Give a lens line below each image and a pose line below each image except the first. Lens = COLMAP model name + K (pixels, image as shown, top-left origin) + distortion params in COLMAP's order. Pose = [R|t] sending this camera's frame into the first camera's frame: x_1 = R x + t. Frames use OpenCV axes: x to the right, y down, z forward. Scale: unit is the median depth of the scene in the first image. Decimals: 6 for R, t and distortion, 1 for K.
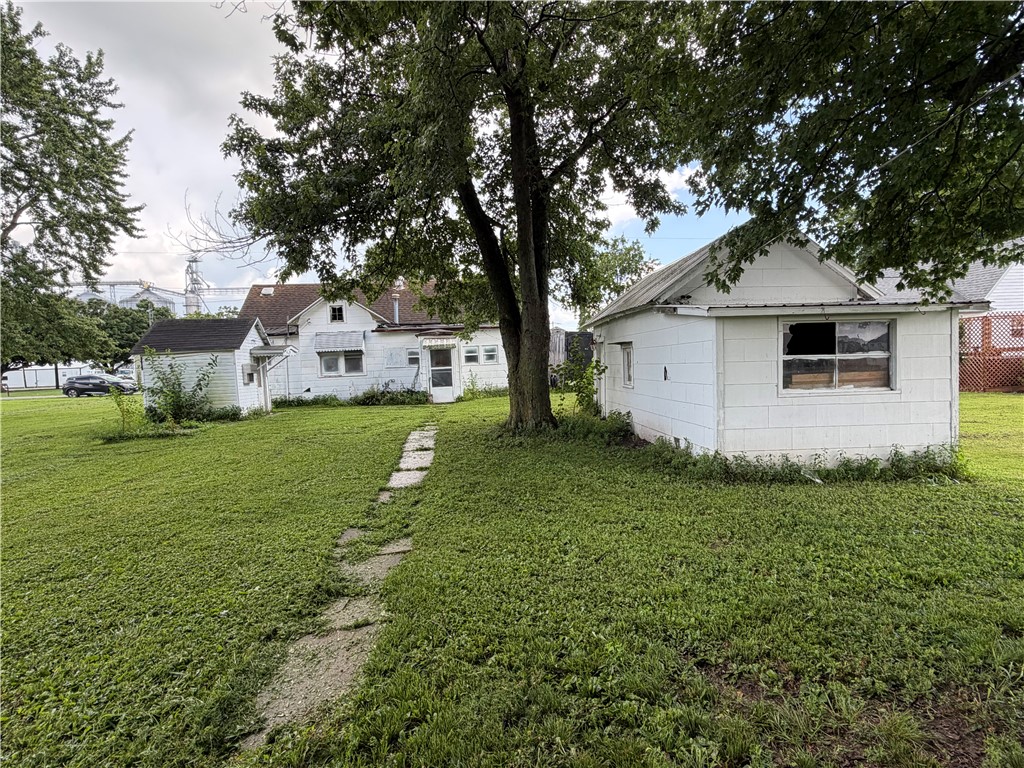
lens RADIAL K [[539.9, 0, 511.4], [0, 539.9, 383.7], [0, 0, 1]] dist [0.000794, 0.000055]
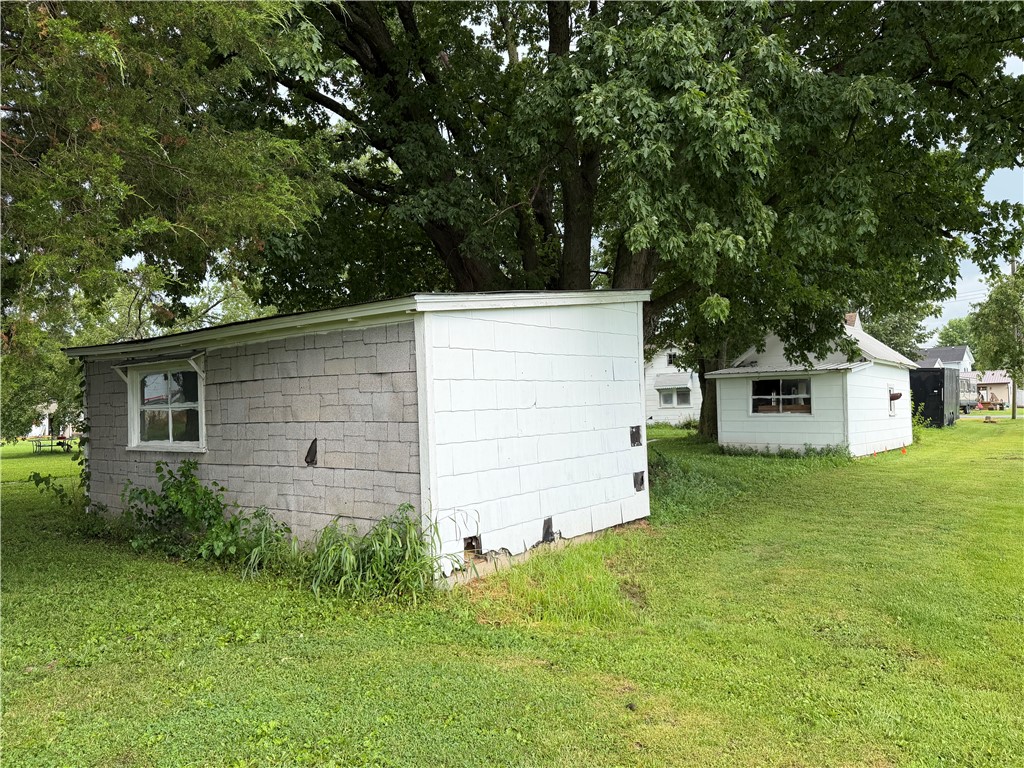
lens RADIAL K [[719.0, 0, 512.3], [0, 719.0, 385.3], [0, 0, 1]] dist [0.004024, 0.000702]
pose [[0.753147, -0.013624, -0.657711, 1.605207], [-0.018212, 0.998971, -0.041548, 0.034557], [0.657600, 0.043270, 0.752124, -1.669678]]
